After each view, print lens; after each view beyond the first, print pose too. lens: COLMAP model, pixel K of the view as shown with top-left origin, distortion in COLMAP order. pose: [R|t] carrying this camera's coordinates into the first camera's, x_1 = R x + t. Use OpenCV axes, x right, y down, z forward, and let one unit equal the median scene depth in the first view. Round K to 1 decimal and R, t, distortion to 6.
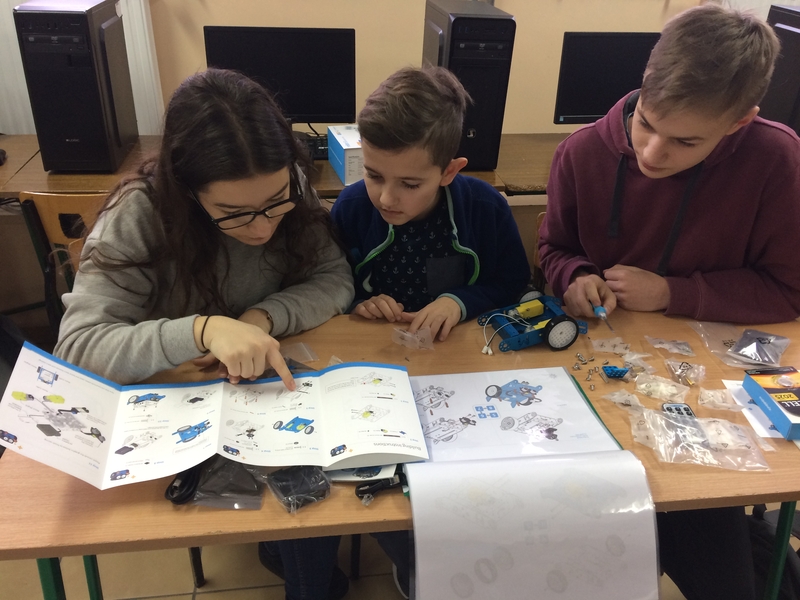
lens RADIAL K [[683.5, 0, 400.0], [0, 683.5, 300.0], [0, 0, 1]] dist [0.104748, -0.191515]
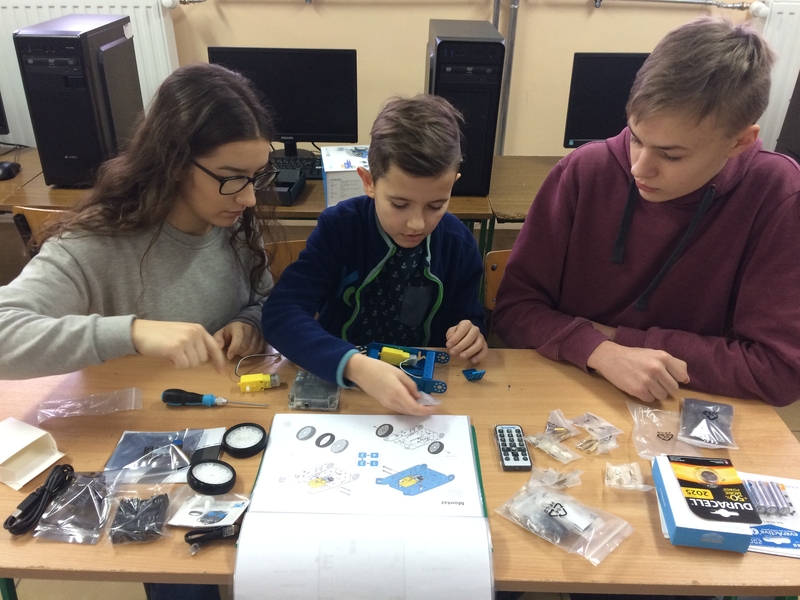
lens RADIAL K [[683.5, 0, 400.0], [0, 683.5, 300.0], [0, 0, 1]] dist [0.104748, -0.191515]
pose [[0.989677, 0.050493, -0.134127, 0.167924], [-0.051503, 0.998665, -0.004070, -0.034890], [0.133743, 0.010936, 0.990956, 0.029183]]
